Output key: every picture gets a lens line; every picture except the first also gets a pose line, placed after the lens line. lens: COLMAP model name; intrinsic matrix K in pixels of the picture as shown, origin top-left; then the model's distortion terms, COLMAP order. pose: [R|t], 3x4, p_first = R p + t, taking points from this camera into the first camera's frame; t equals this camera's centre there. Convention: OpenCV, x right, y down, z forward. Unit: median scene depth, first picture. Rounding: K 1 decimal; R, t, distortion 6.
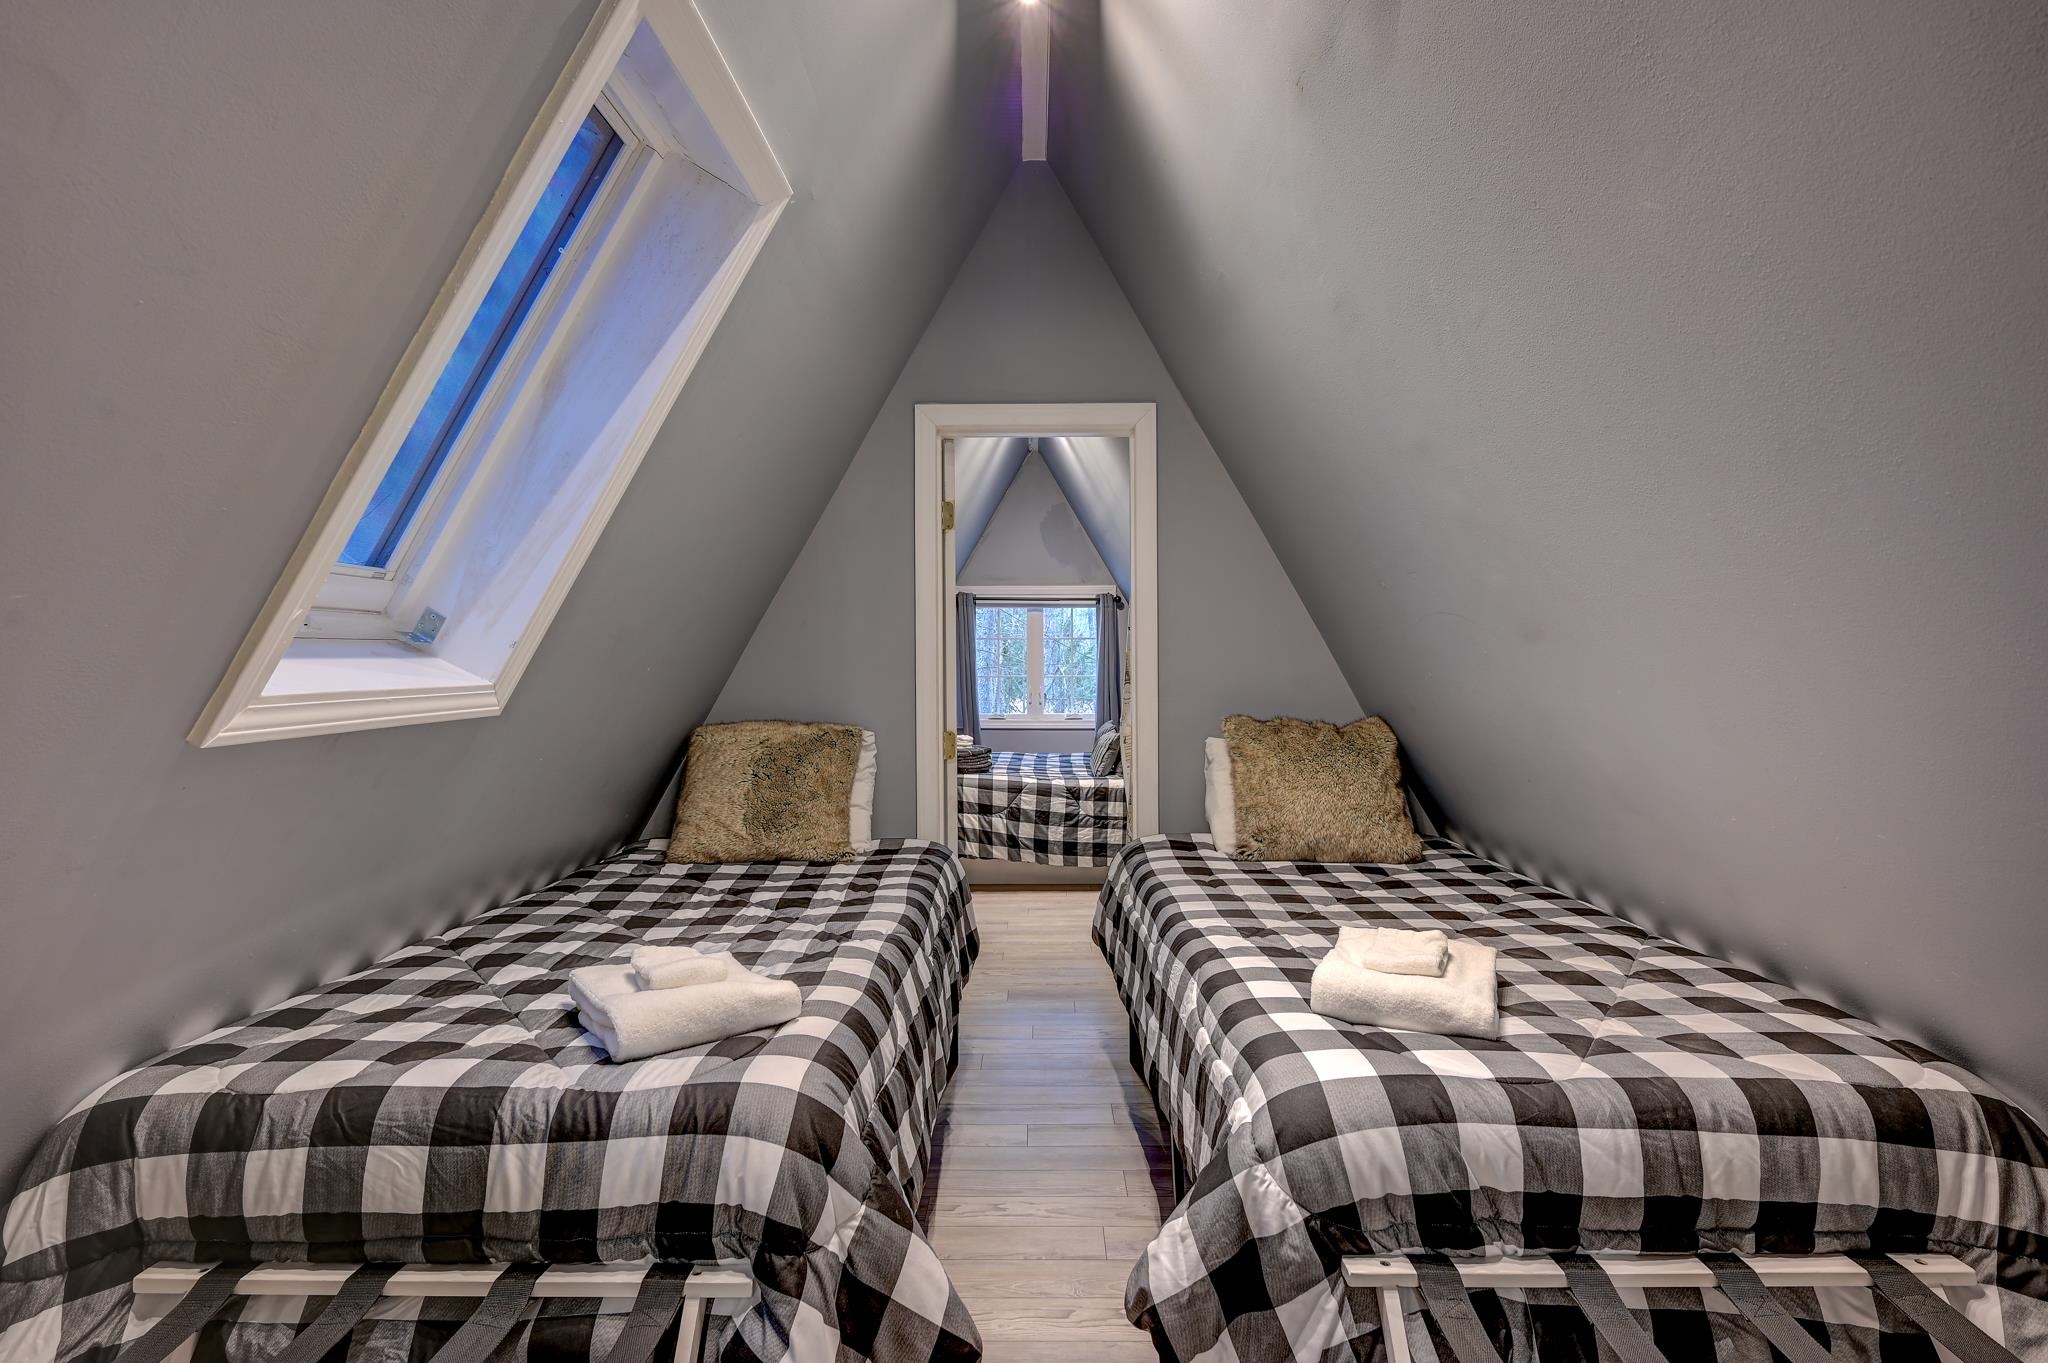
lens RADIAL K [[1006.8, 0, 1024.0], [0, 1006.8, 681.5], [0, 0, 1]] dist [-0.000234, -0.000179]
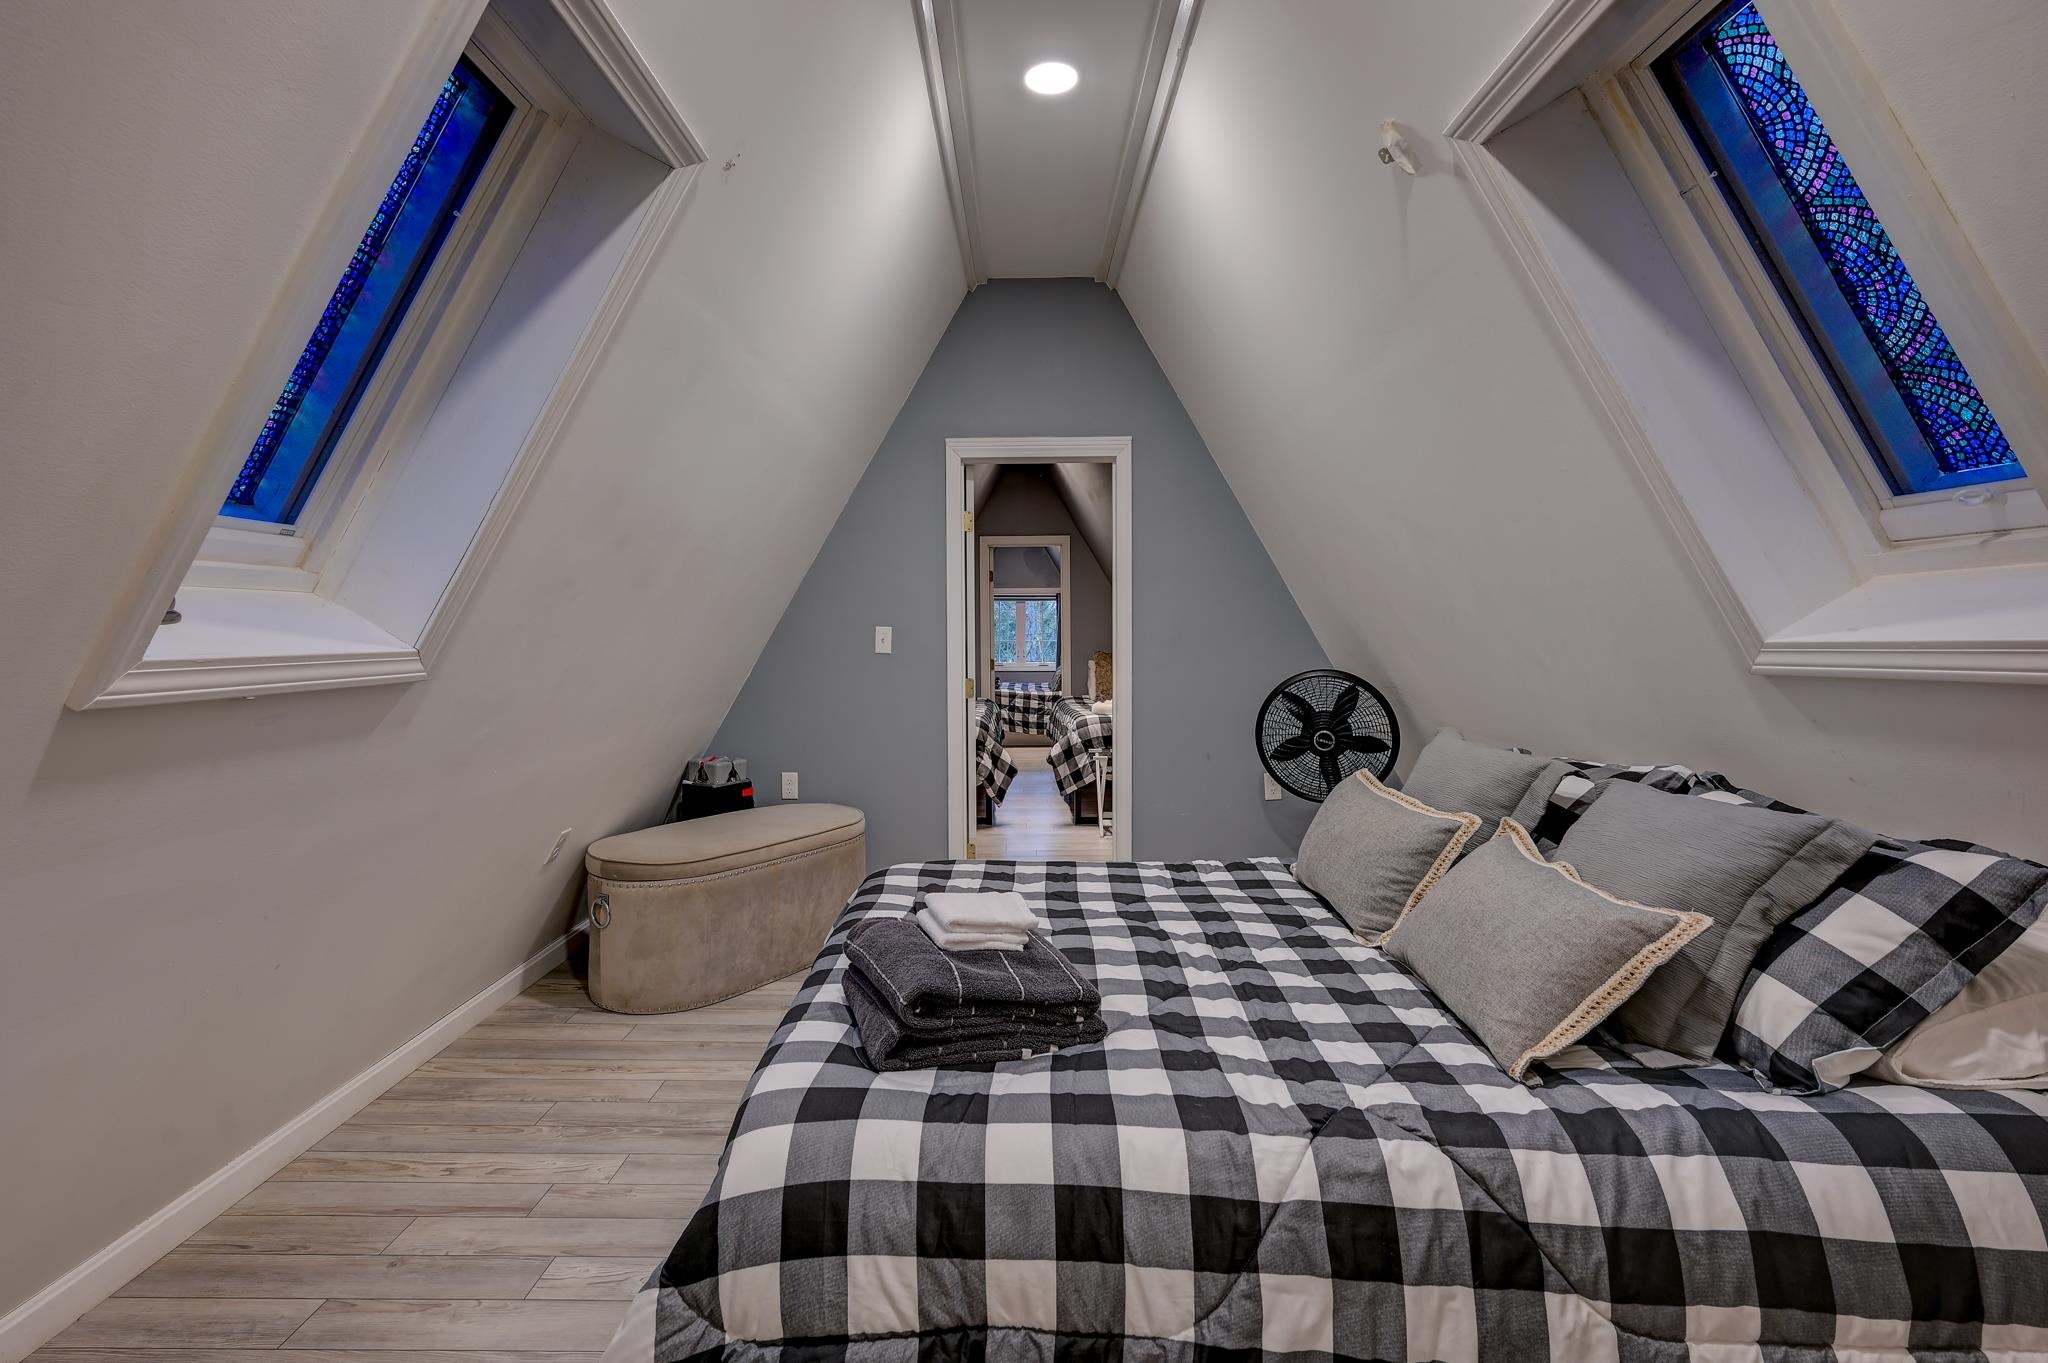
lens RADIAL K [[965.1, 0, 995.8], [0, 965.1, 663.4], [0, 0, 1]] dist [0.002003, 0.000636]
pose [[0.999970, -0.000884, -0.007750, -0.048326], [0.000978, 0.999926, 0.012108, 0.033880], [0.007739, -0.012115, 0.999897, -1.628980]]
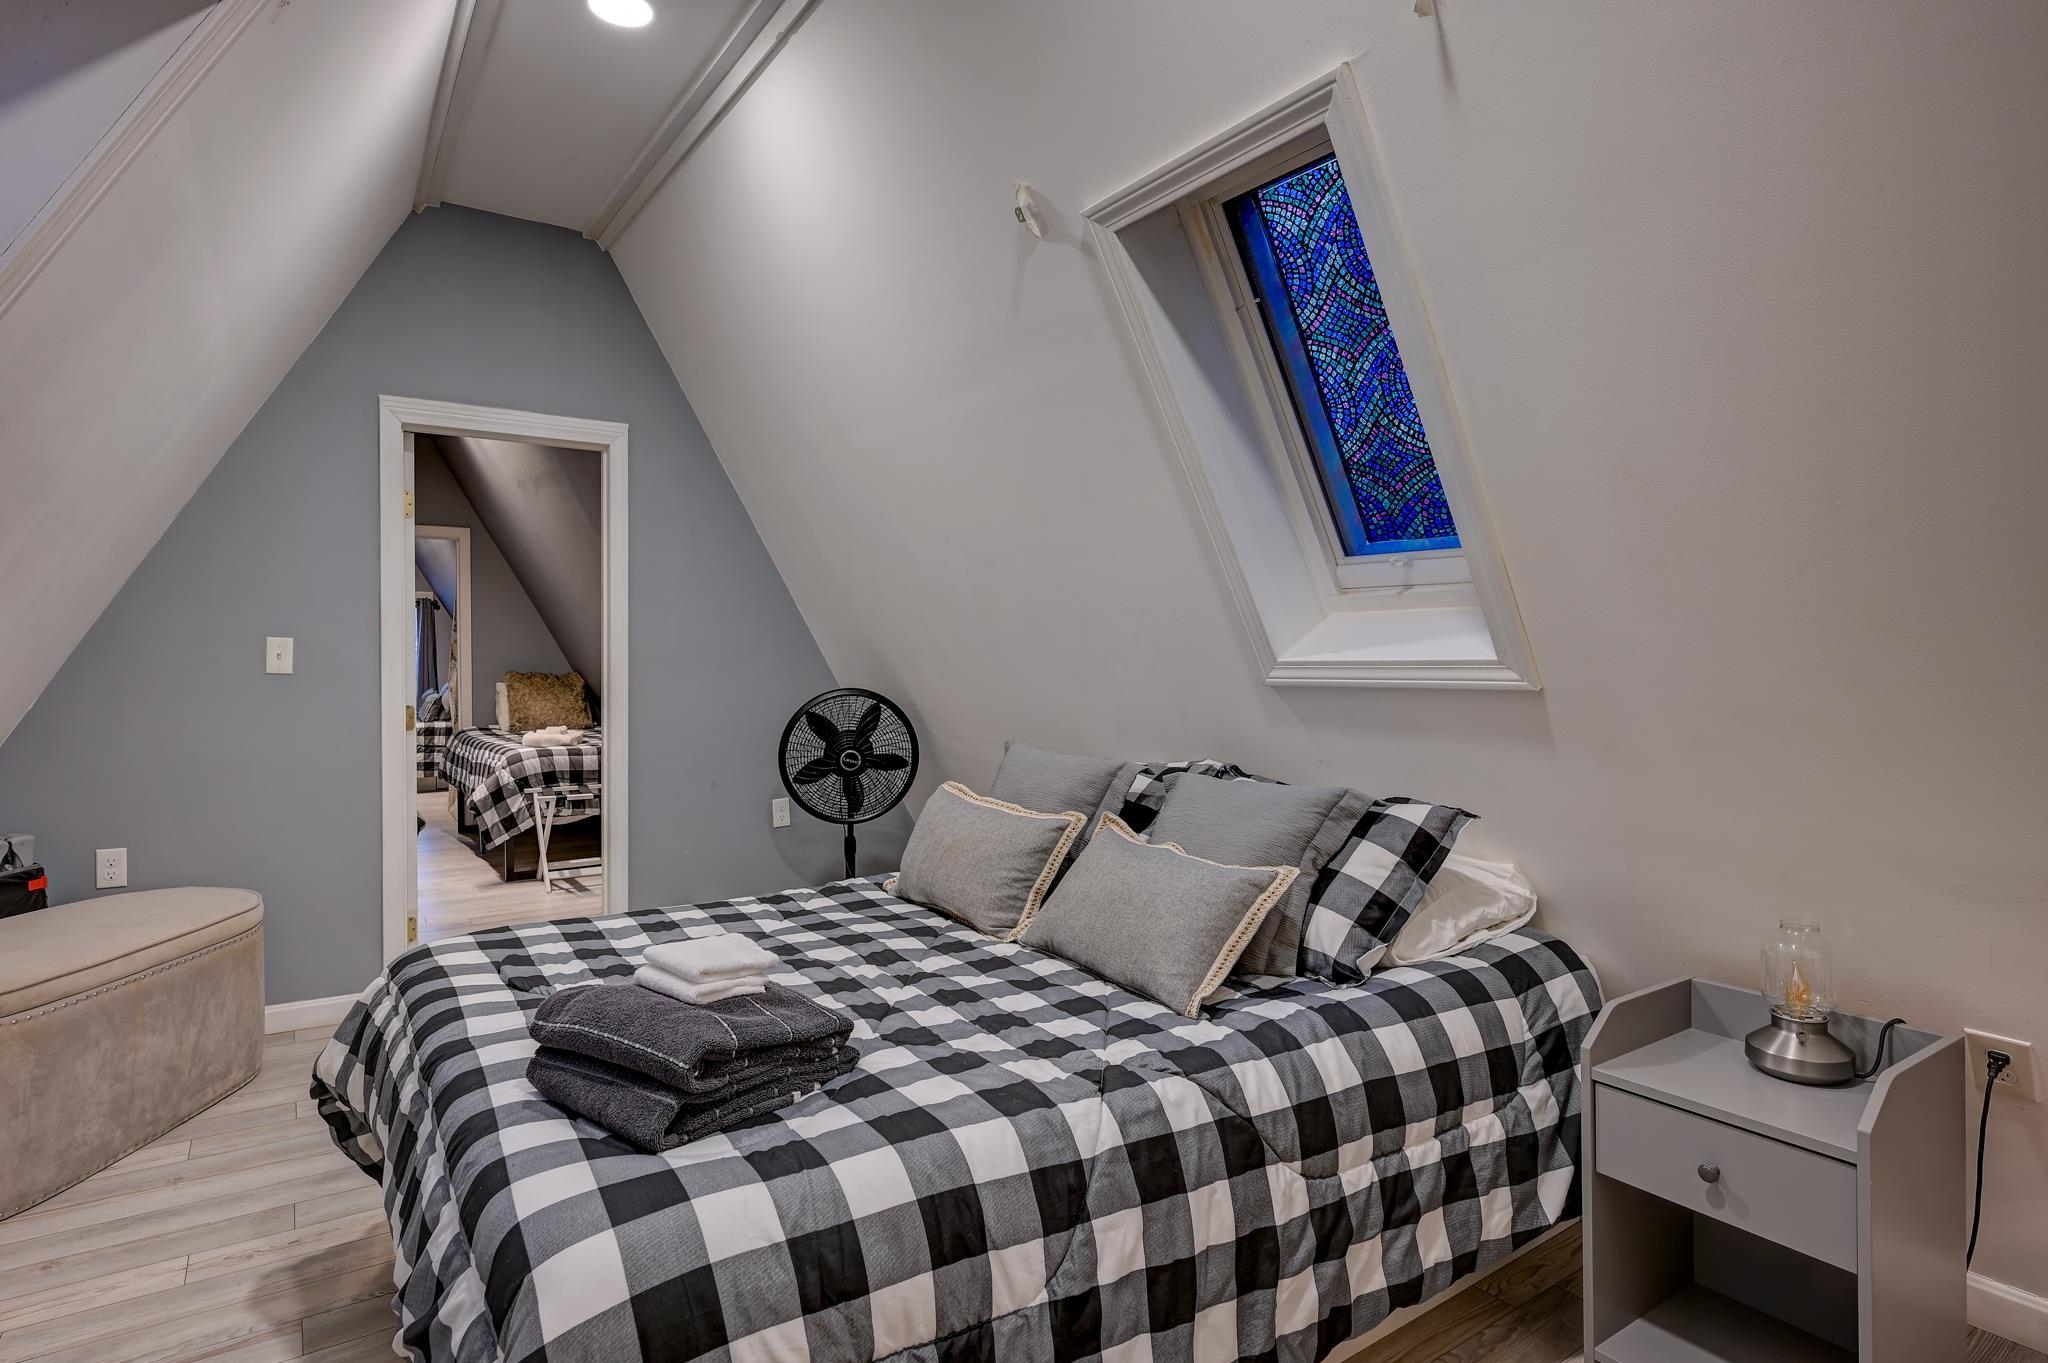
lens RADIAL K [[1065.8, 0, 1024.0], [0, 1065.8, 681.5], [0, 0, 1]] dist [0.001355, 0.001197]
pose [[0.815143, -0.008354, 0.579200, -0.235270], [0.003204, 0.999946, 0.009914, 0.035768], [-0.579251, -0.006225, 0.815125, -1.616381]]
